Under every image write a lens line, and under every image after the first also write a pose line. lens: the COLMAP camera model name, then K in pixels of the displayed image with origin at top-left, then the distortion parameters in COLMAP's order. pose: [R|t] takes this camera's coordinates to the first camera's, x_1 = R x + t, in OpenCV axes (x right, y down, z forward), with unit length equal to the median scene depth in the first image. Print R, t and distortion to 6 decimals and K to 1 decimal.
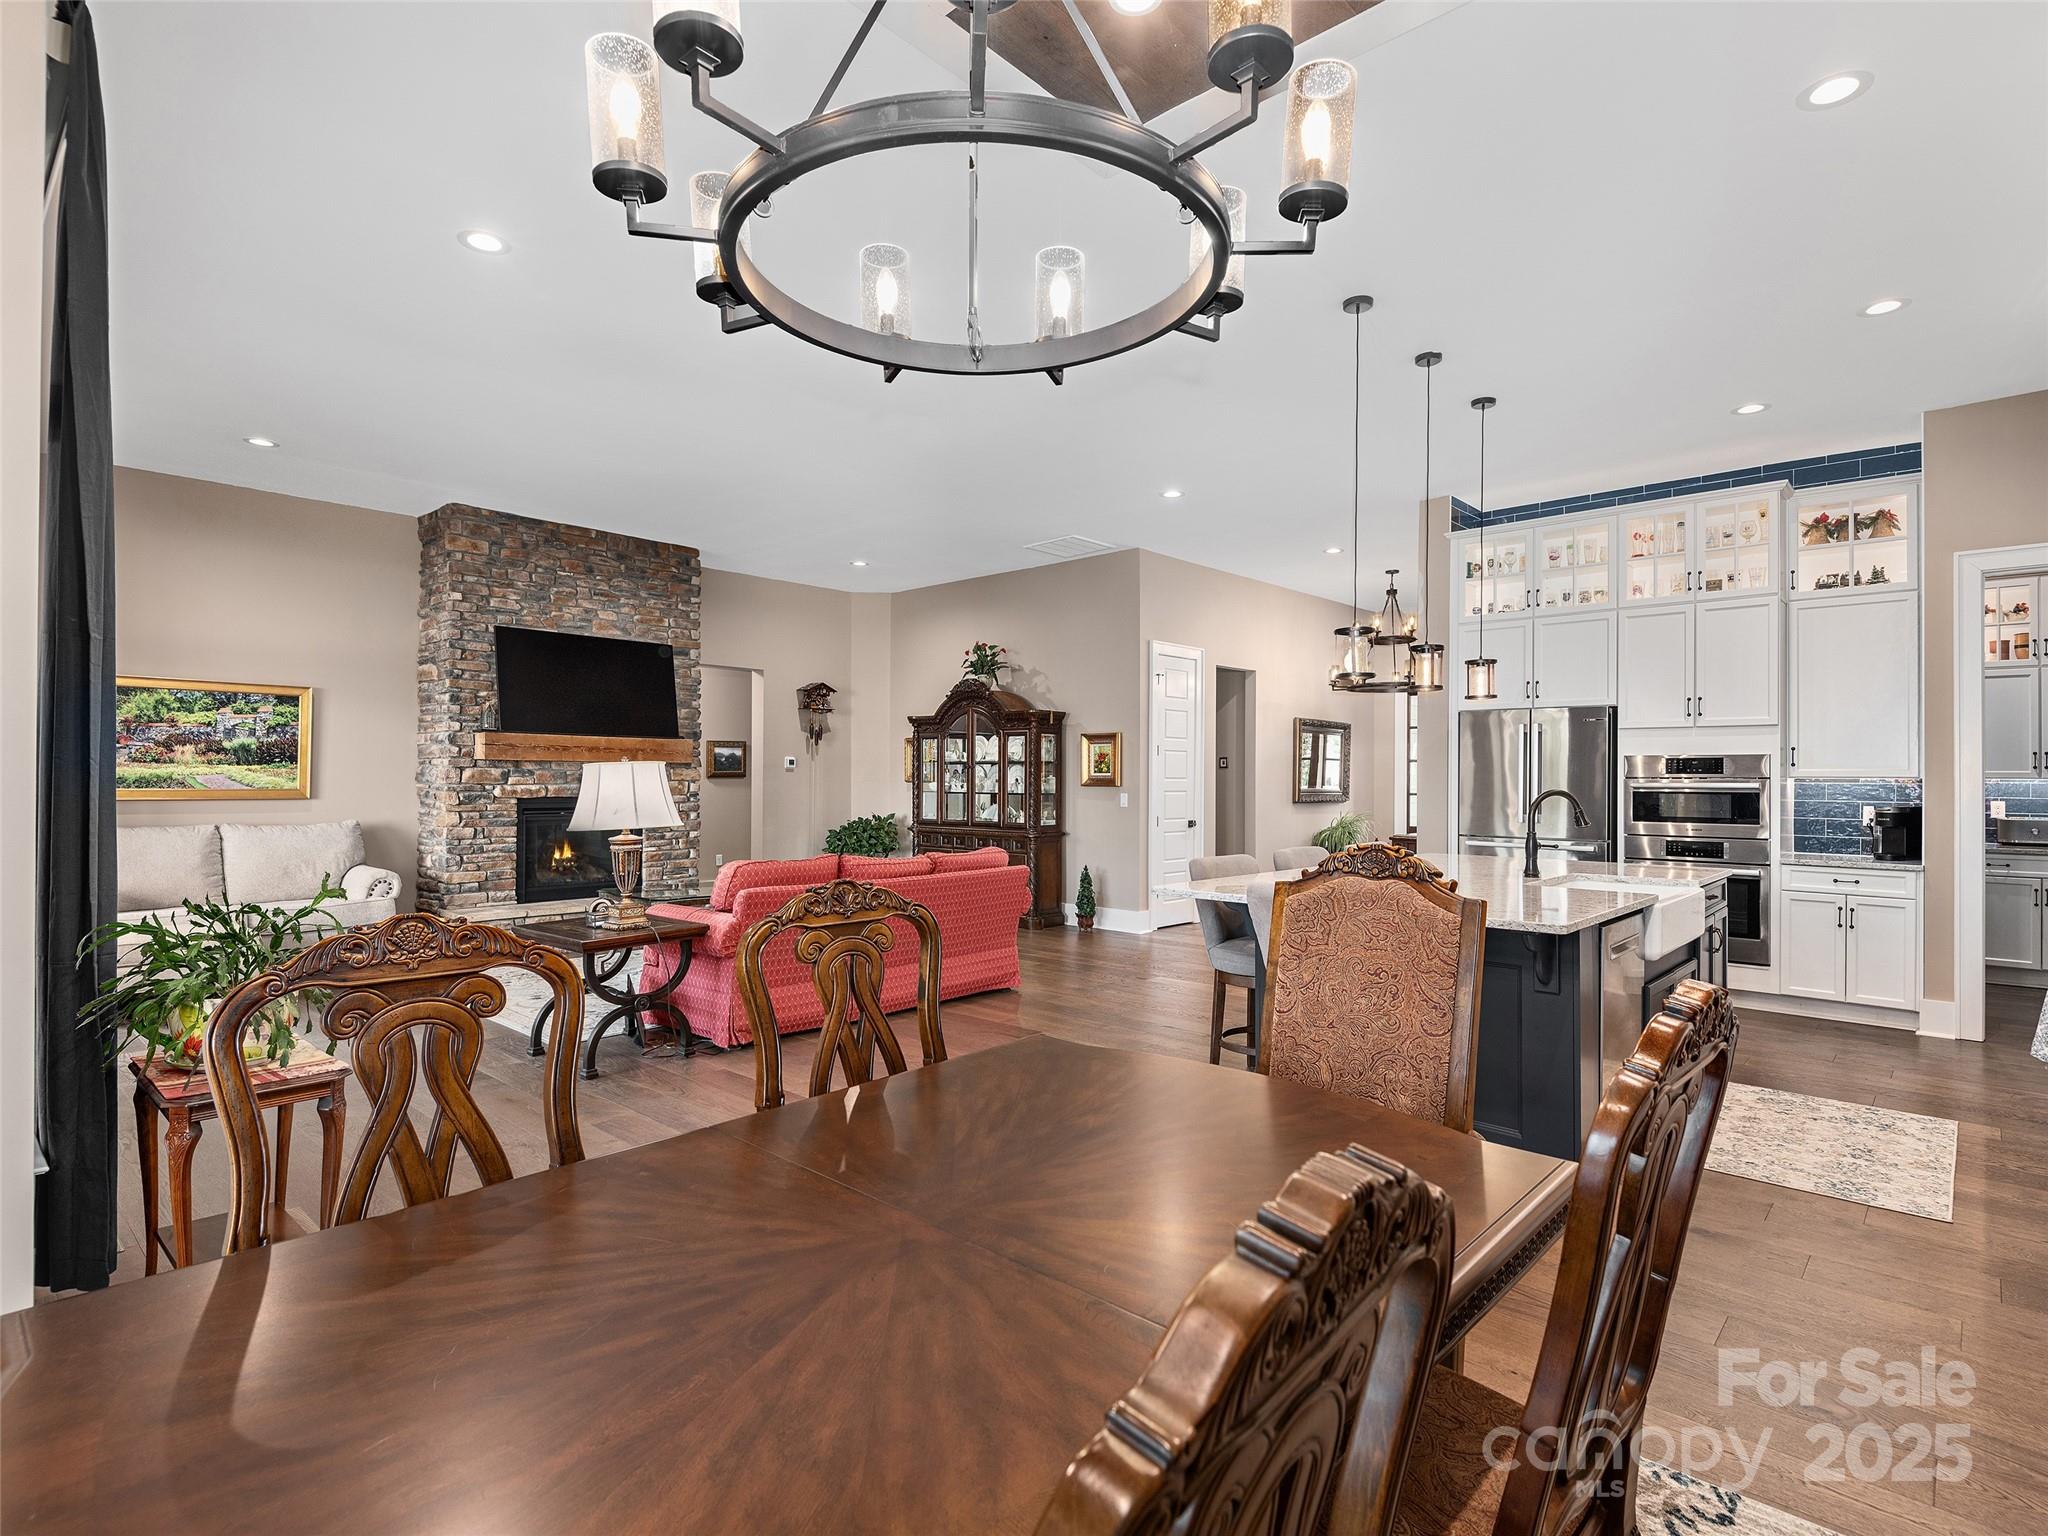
lens RADIAL K [[1026.6, 0, 1024.0], [0, 1026.6, 768.0], [0, 0, 1]] dist [0.001519, 0.000005]
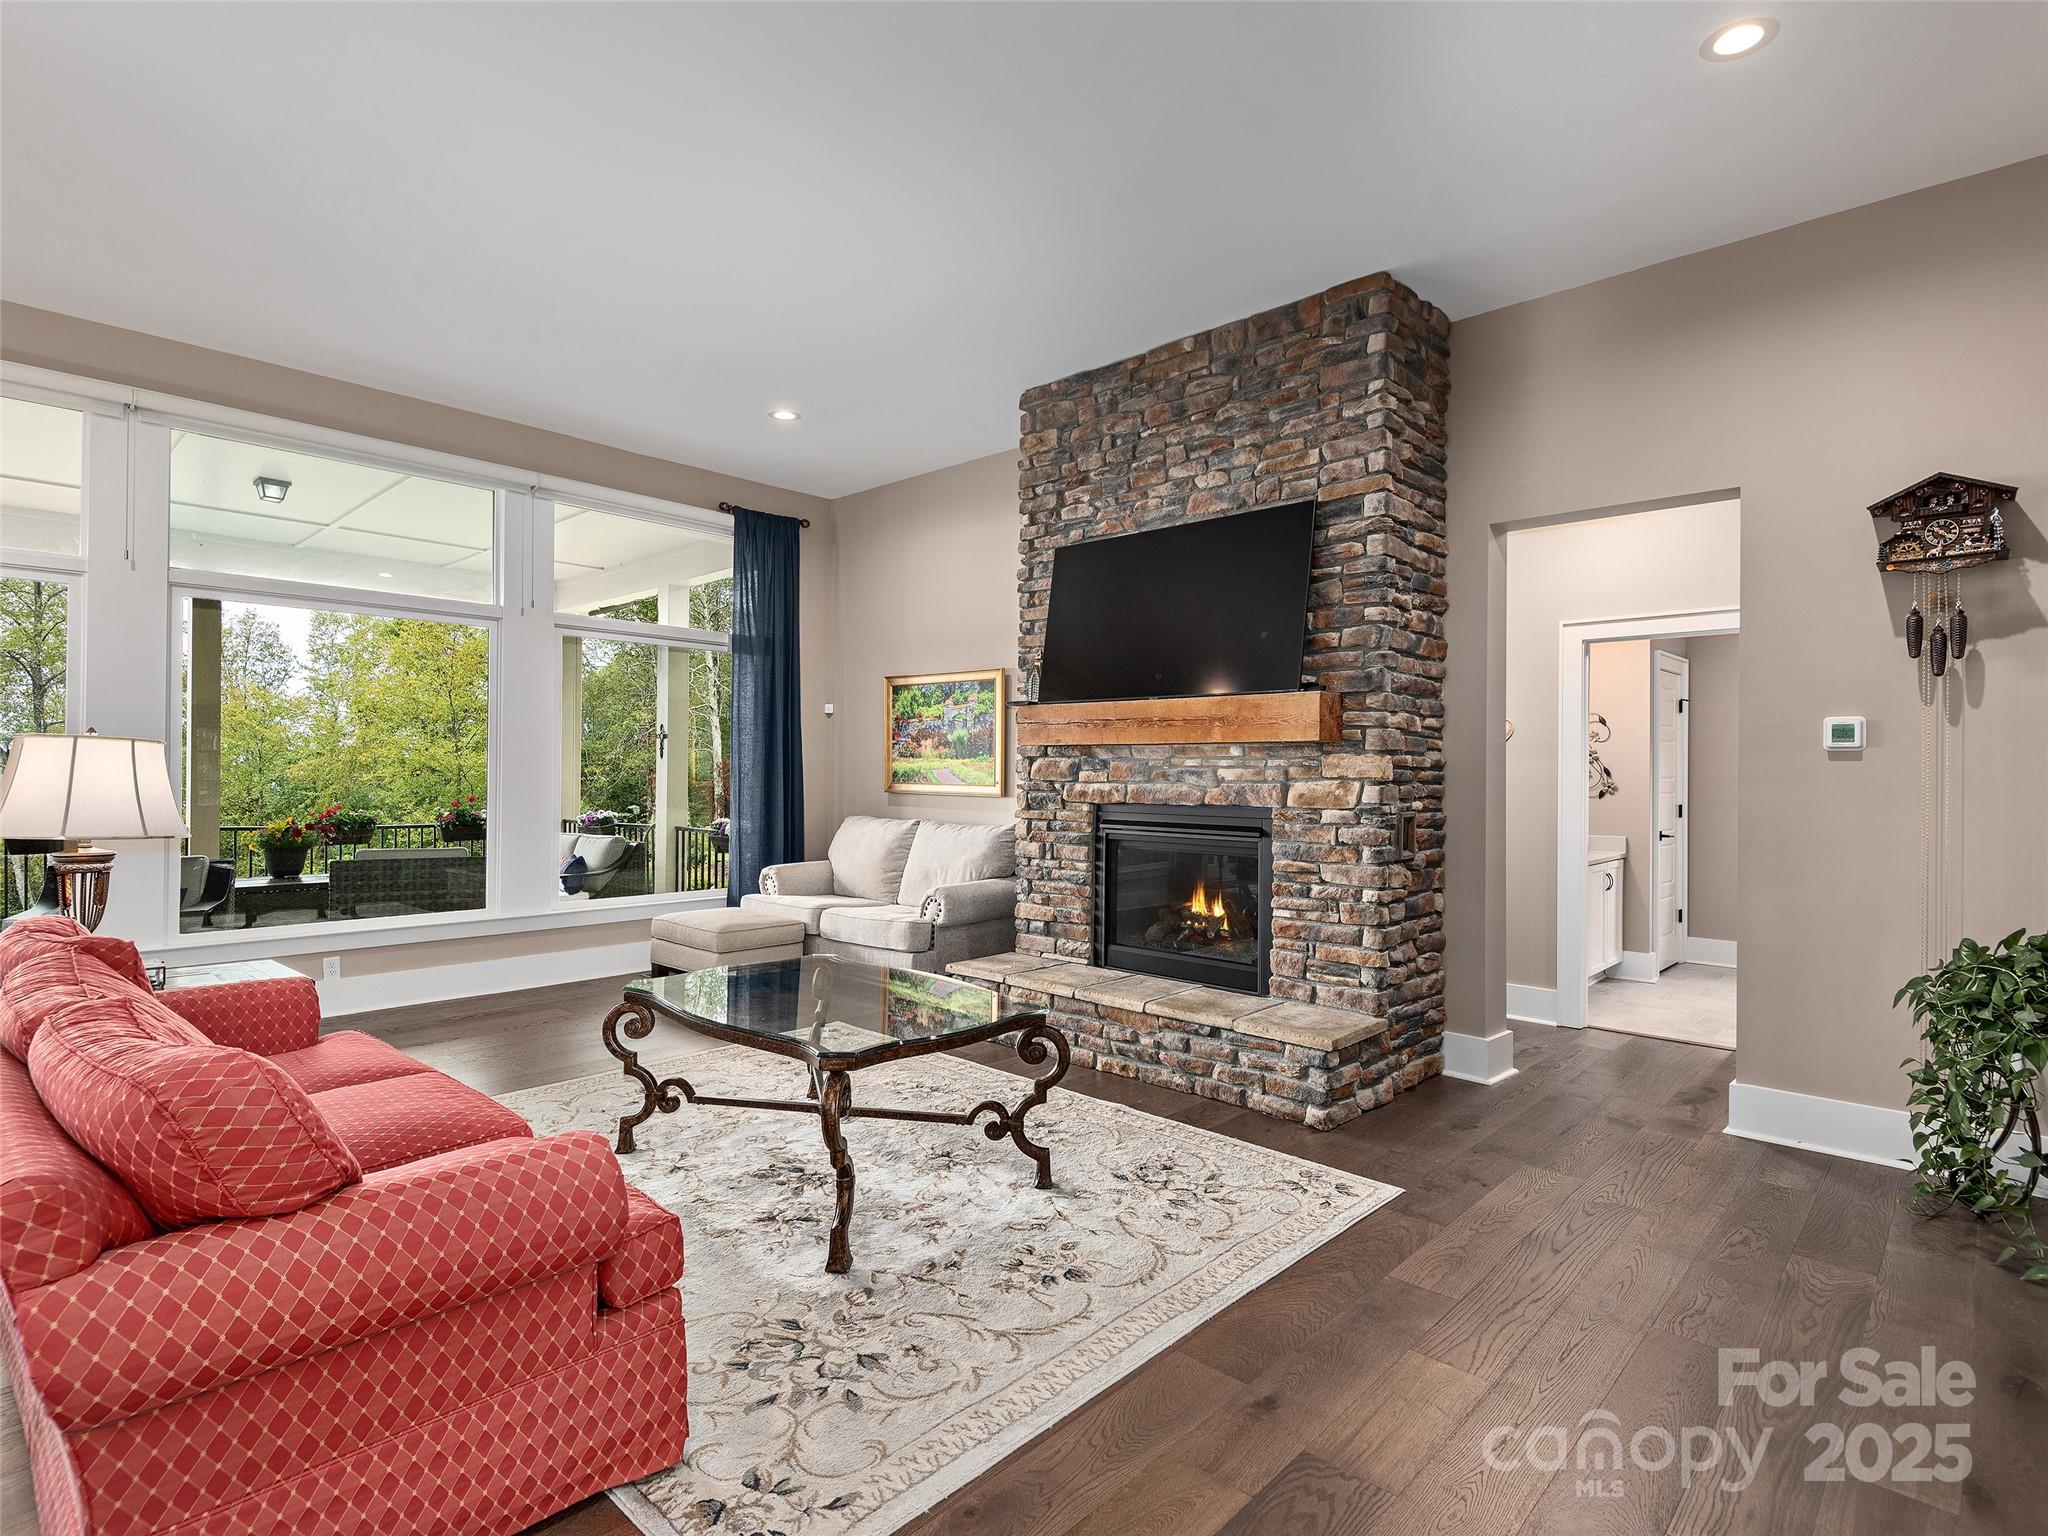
lens RADIAL K [[1026.6, 0, 1024.0], [0, 1026.6, 768.0], [0, 0, 1]] dist [0.001519, 0.000005]
pose [[-0.026030, -0.010855, -0.999602, 0.156157], [-0.002007, 0.999940, -0.010806, 0.013764], [0.999659, 0.001725, -0.026050, 0.950278]]
